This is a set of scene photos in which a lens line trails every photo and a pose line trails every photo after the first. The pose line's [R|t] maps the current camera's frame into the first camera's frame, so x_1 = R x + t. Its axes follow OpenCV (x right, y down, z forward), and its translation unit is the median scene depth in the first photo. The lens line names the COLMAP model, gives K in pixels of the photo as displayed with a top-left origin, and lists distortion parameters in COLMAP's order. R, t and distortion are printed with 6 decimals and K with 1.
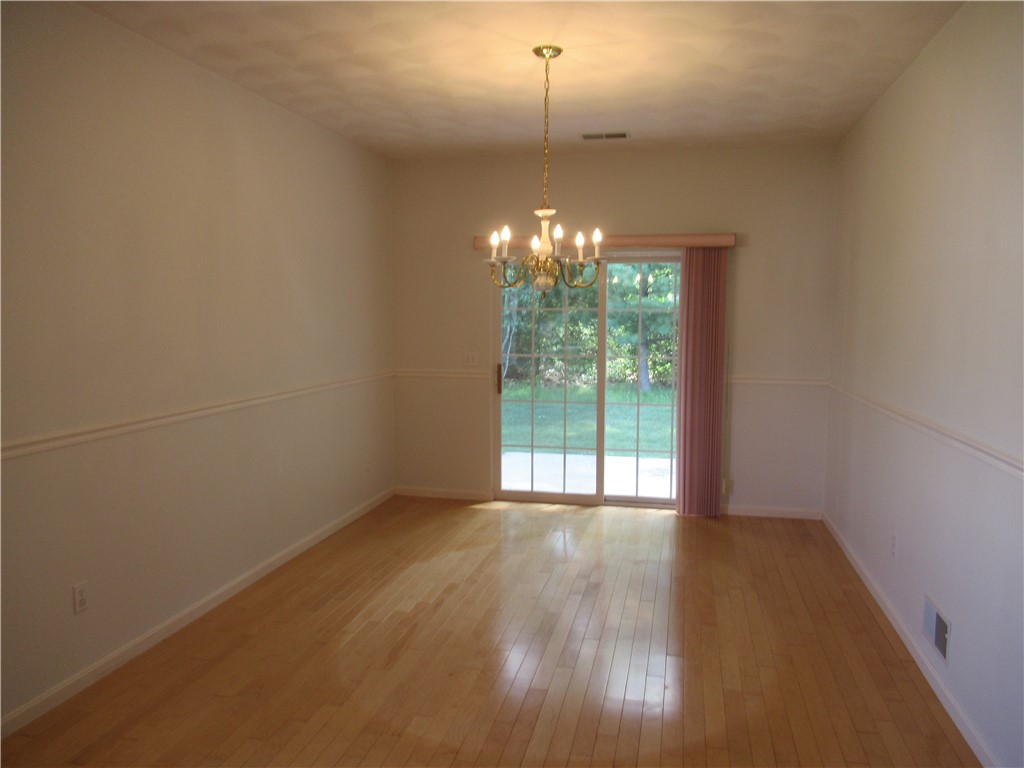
lens RADIAL K [[765.2, 0, 517.4], [0, 765.2, 383.5], [0, 0, 1]] dist [0.007609, -0.013598]
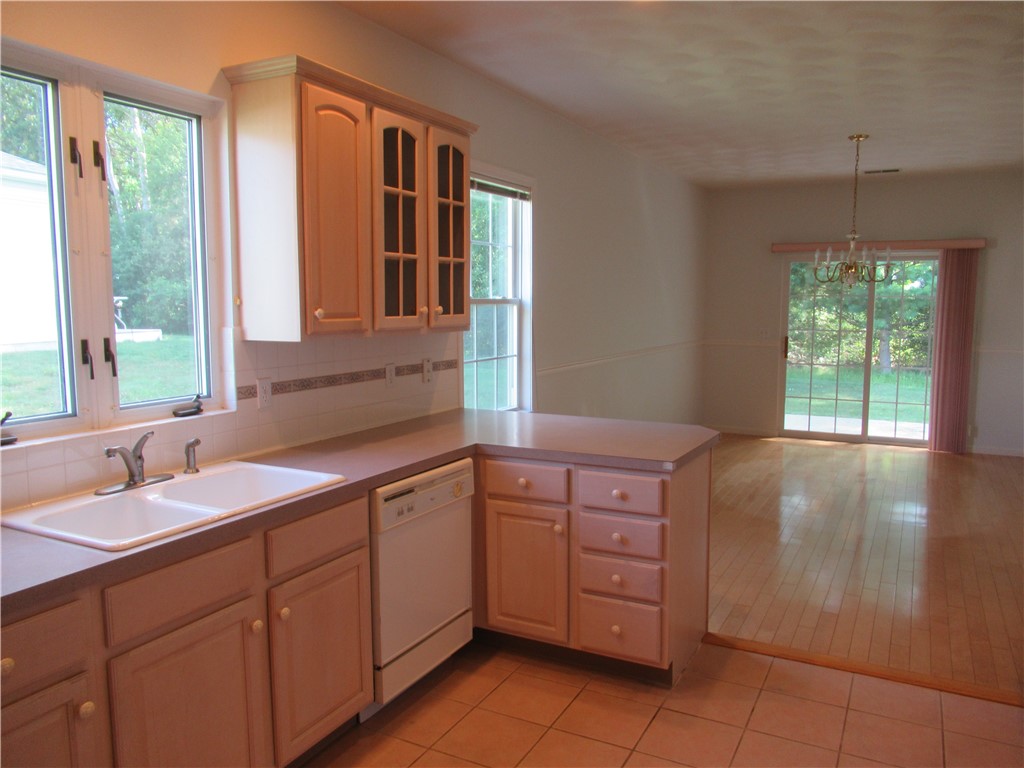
lens RADIAL K [[765.2, 0, 510.1], [0, 765.2, 377.5], [0, 0, 1]] dist [0.007609, -0.013598]
pose [[0.961925, 0.028209, -0.271853, -0.127641], [-0.025773, 0.999589, 0.012529, 0.045077], [0.272094, -0.005046, 0.962257, -0.456056]]
